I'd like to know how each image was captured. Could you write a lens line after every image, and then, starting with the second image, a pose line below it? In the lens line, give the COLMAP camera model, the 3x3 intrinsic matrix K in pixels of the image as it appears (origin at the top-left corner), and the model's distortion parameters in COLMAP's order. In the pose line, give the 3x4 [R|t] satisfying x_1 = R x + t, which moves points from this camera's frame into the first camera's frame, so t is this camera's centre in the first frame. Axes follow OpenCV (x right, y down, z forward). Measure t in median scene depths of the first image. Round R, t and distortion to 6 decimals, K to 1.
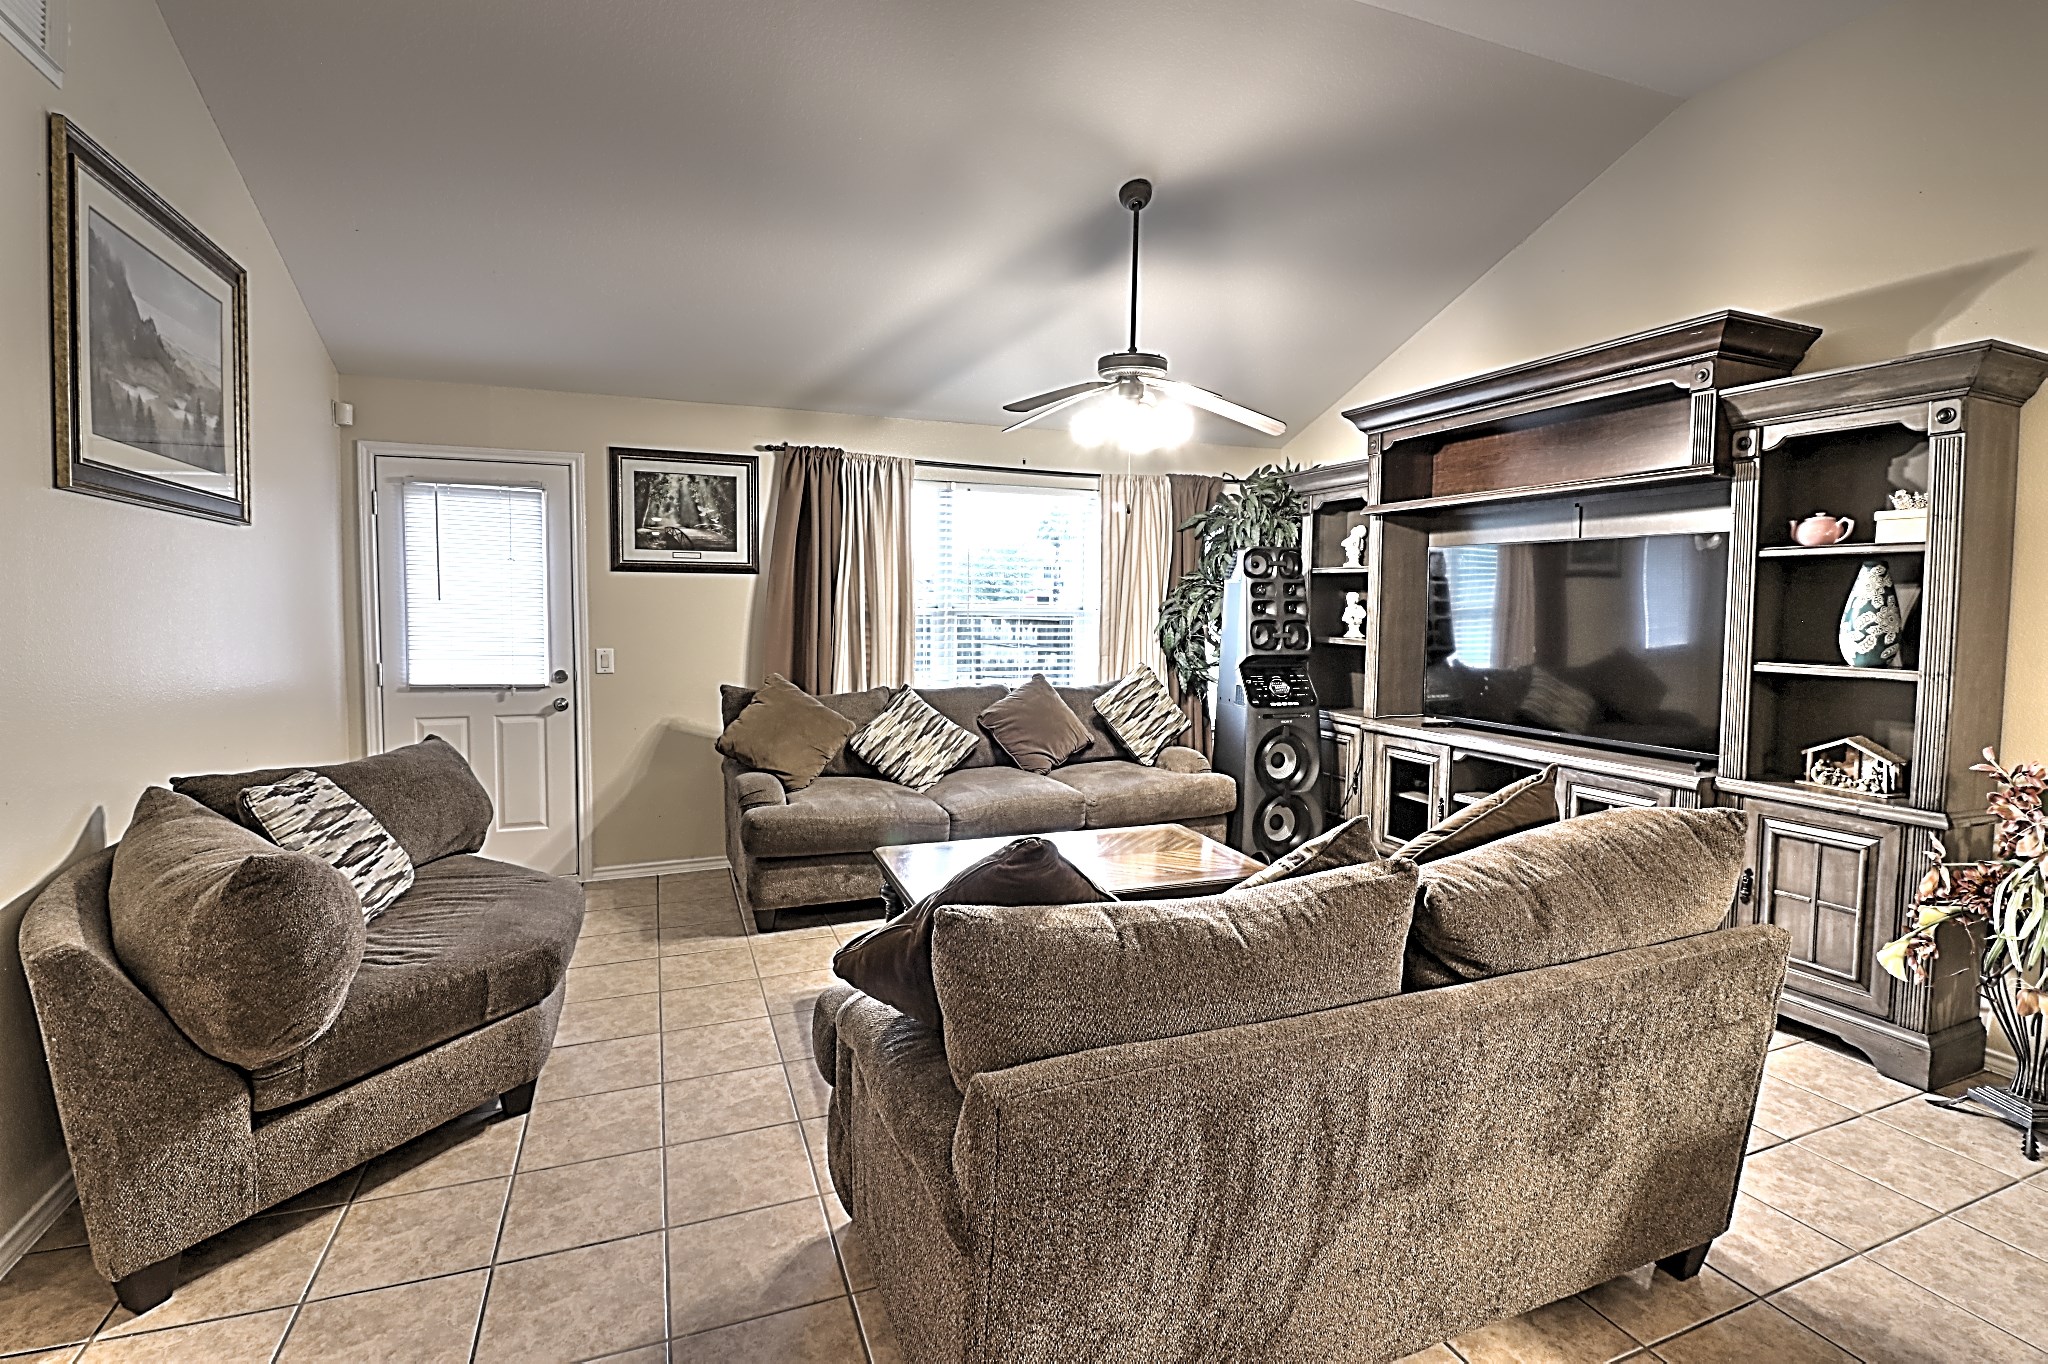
lens RADIAL K [[943.7, 0, 1014.4], [0, 943.7, 654.8], [0, 0, 1]] dist [-0.001005, -0.012049]
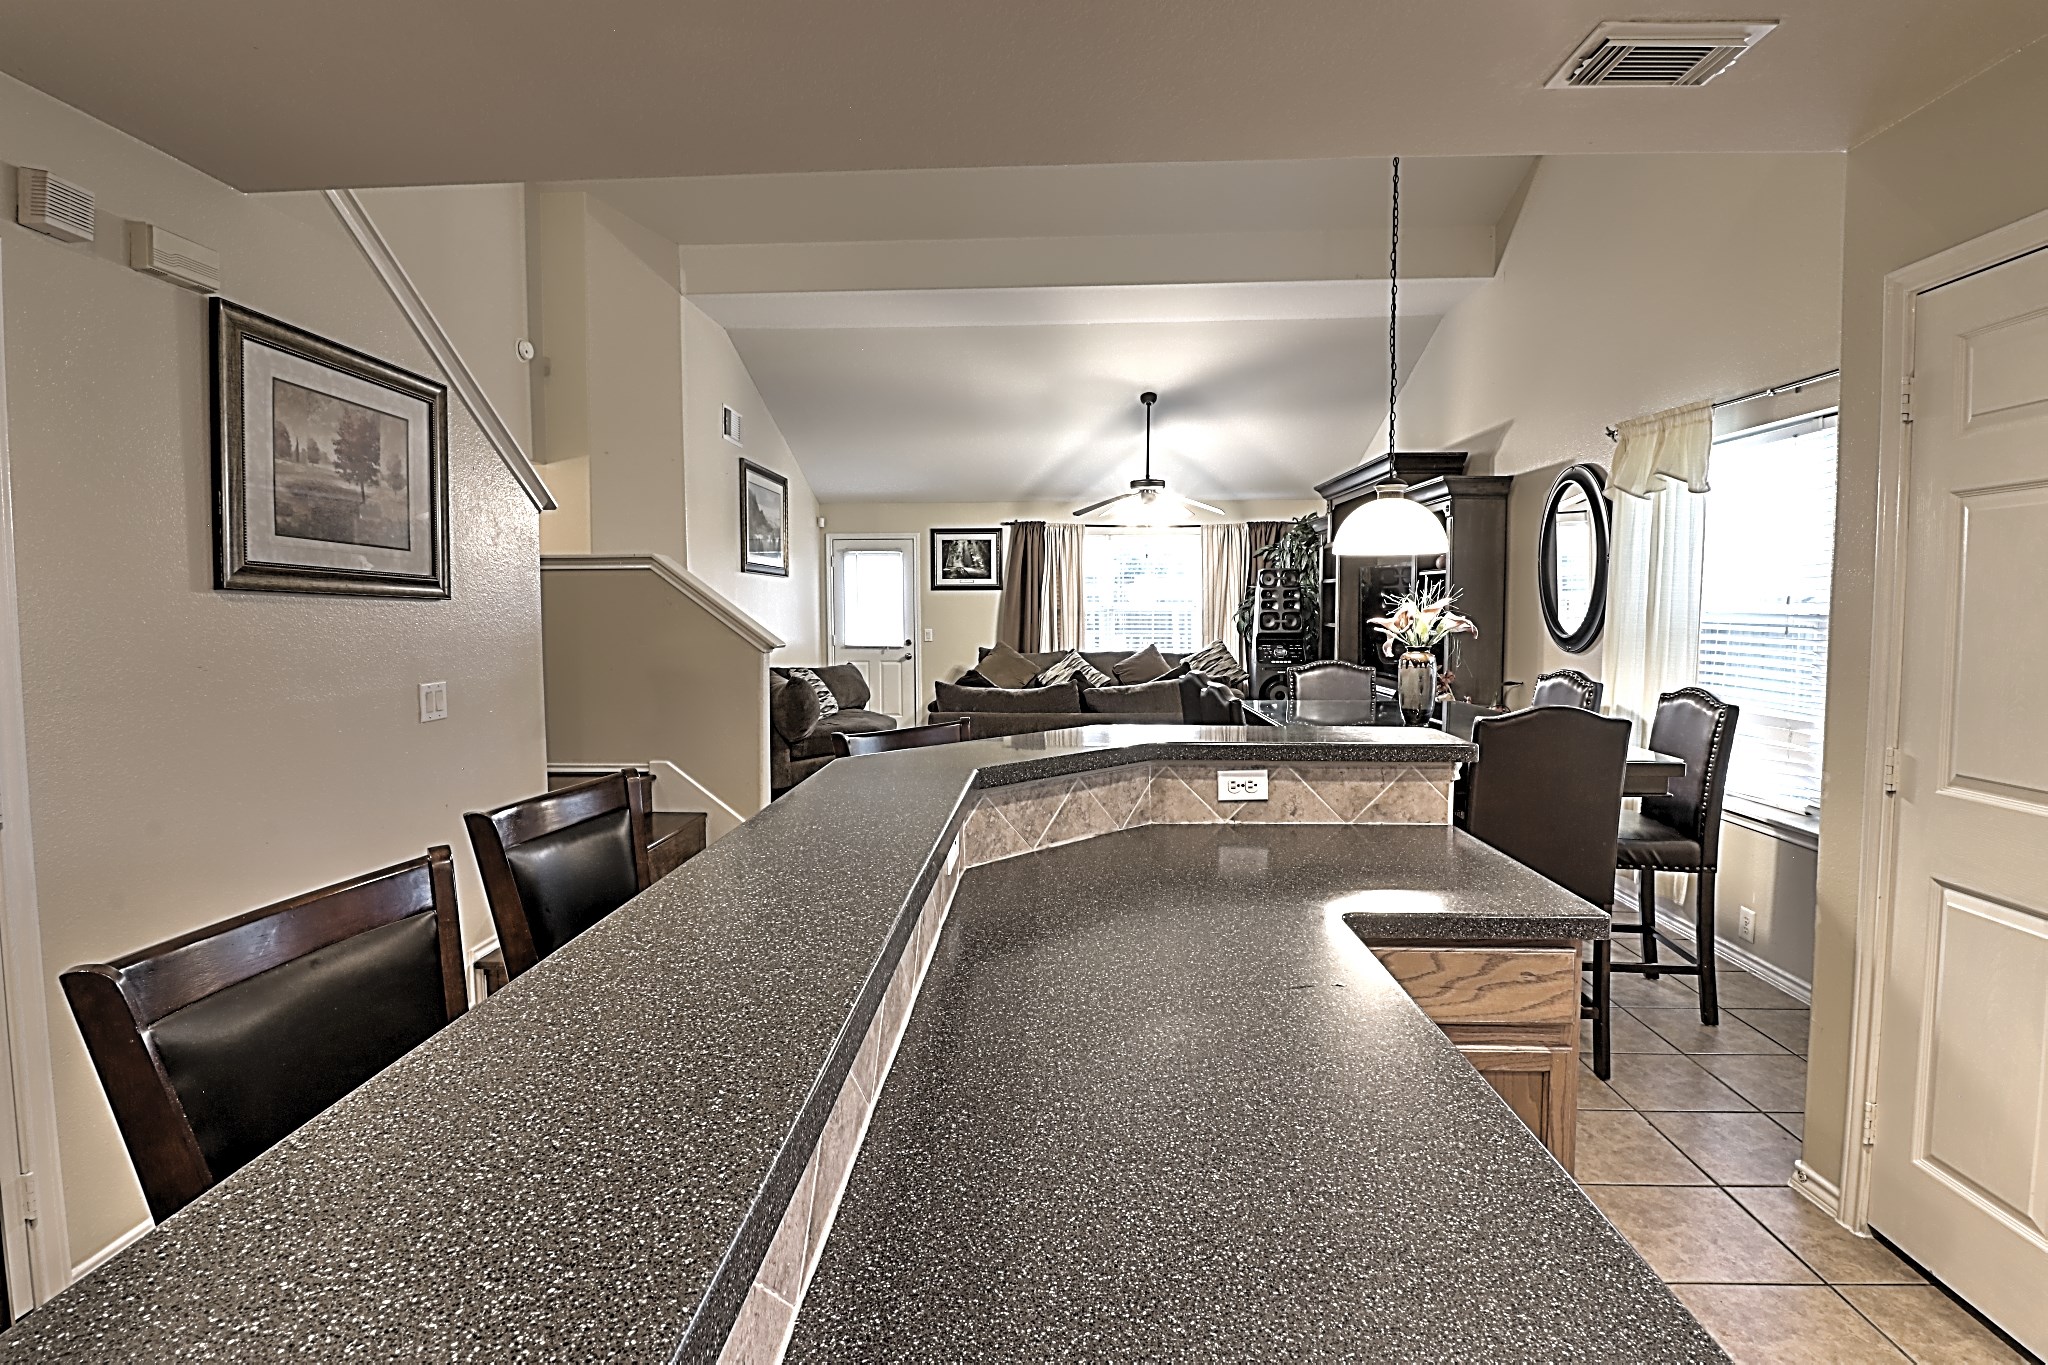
lens RADIAL K [[943.7, 0, 1025.6], [0, 943.7, 658.6], [0, 0, 1]] dist [-0.001005, -0.012049]
pose [[0.913483, 0.010038, -0.406753, 0.563783], [-0.007763, 0.999944, 0.007242, 0.039461], [0.406803, -0.003458, 0.913510, -0.742380]]
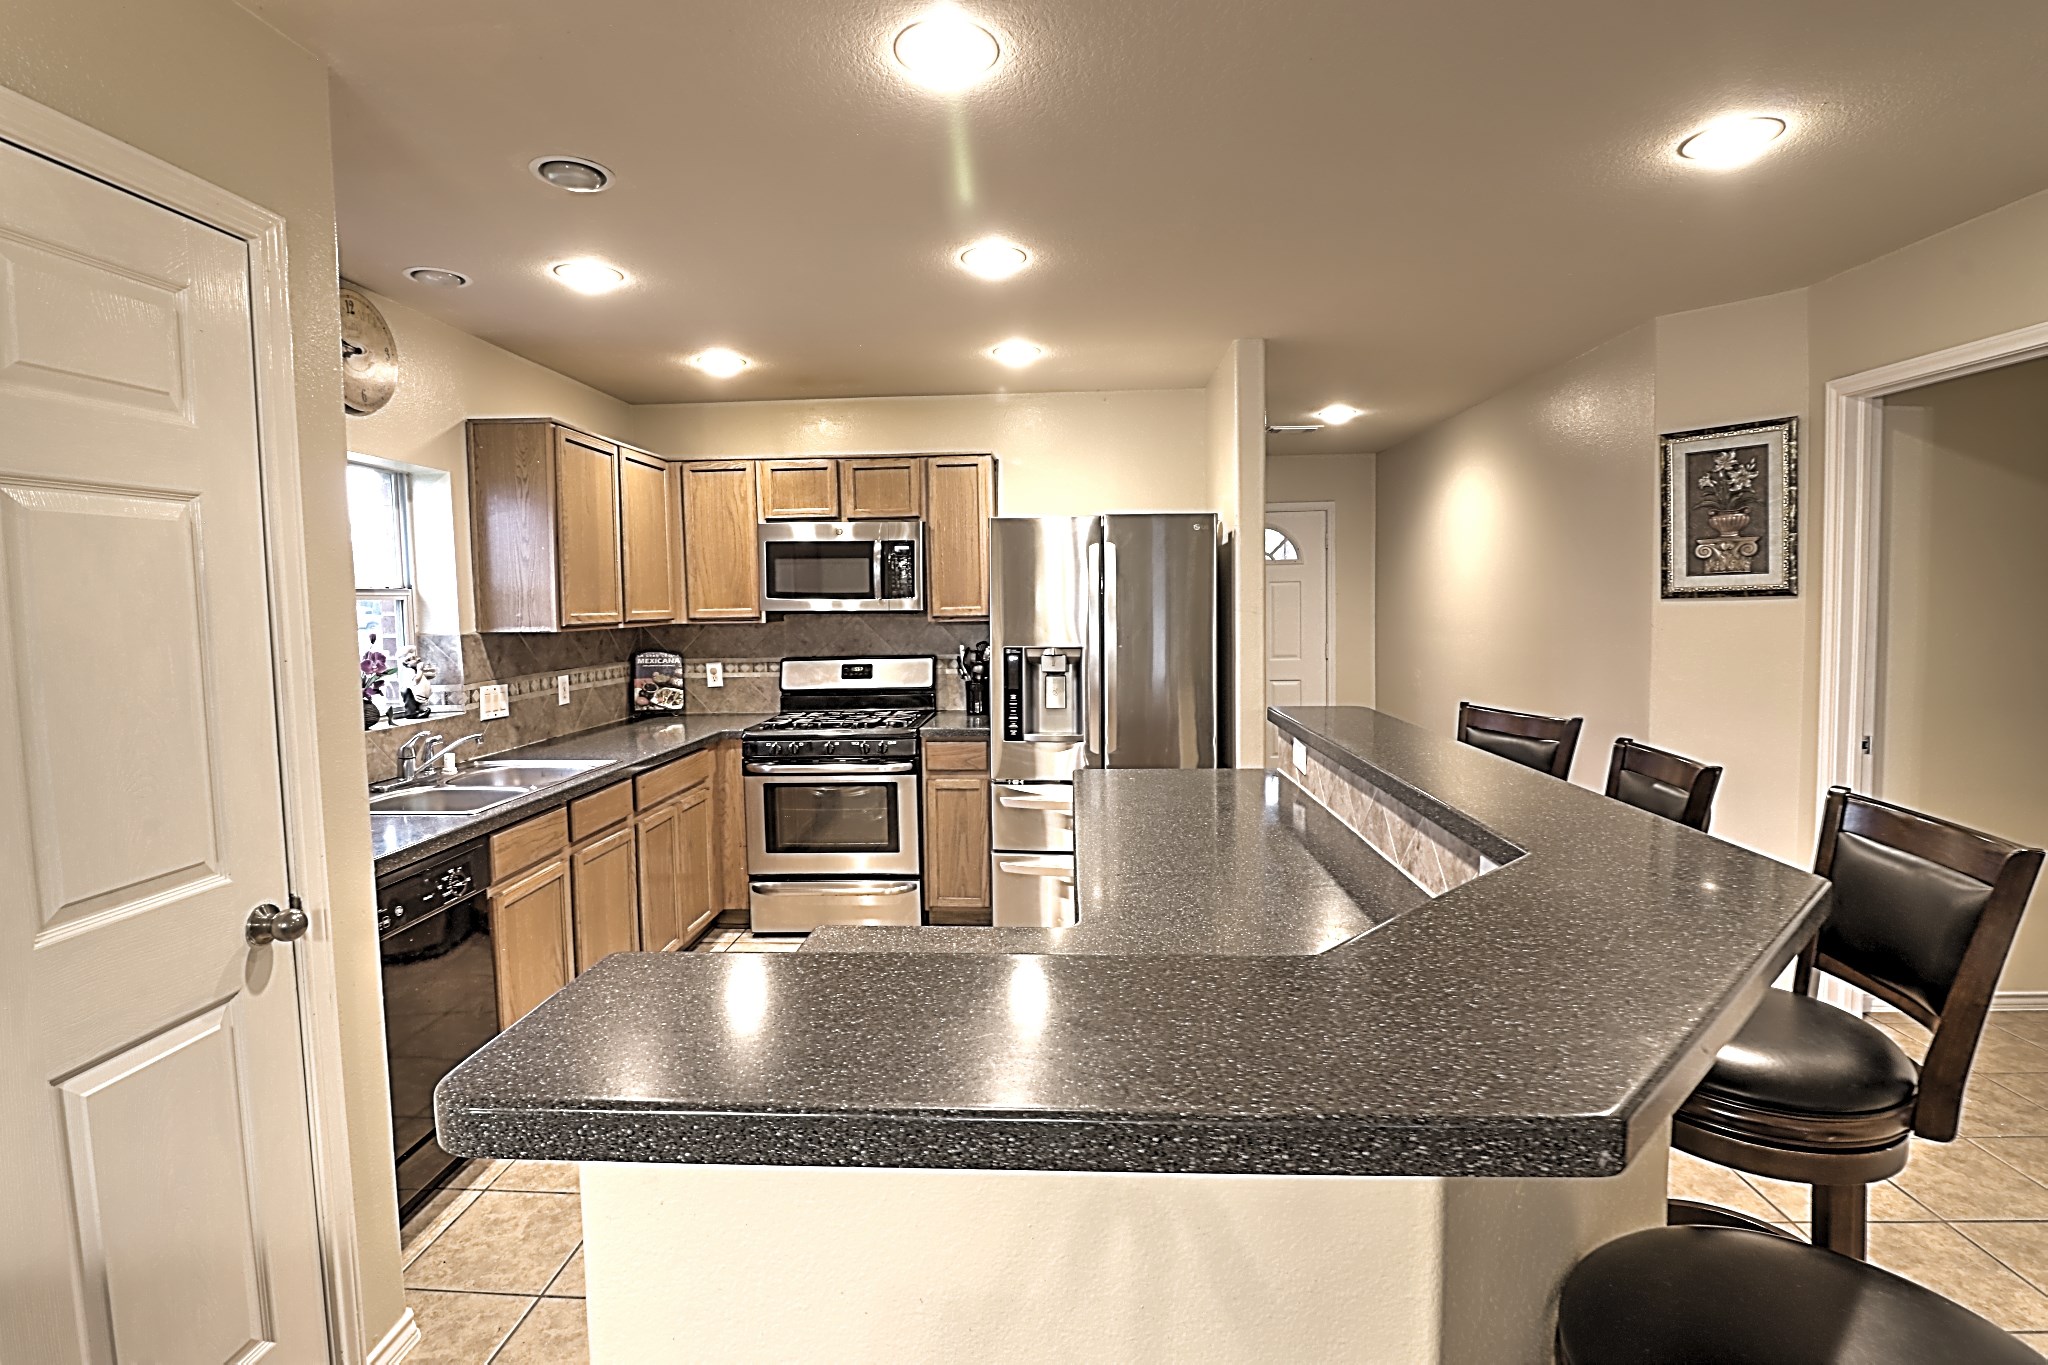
lens RADIAL K [[943.7, 0, 1014.2], [0, 943.7, 659.2], [0, 0, 1]] dist [-0.001005, -0.012049]
pose [[-0.906982, -0.024134, 0.420478, 0.415943], [0.027177, 0.992922, 0.115613, -0.002389], [-0.420292, 0.116287, -0.899906, -0.112081]]
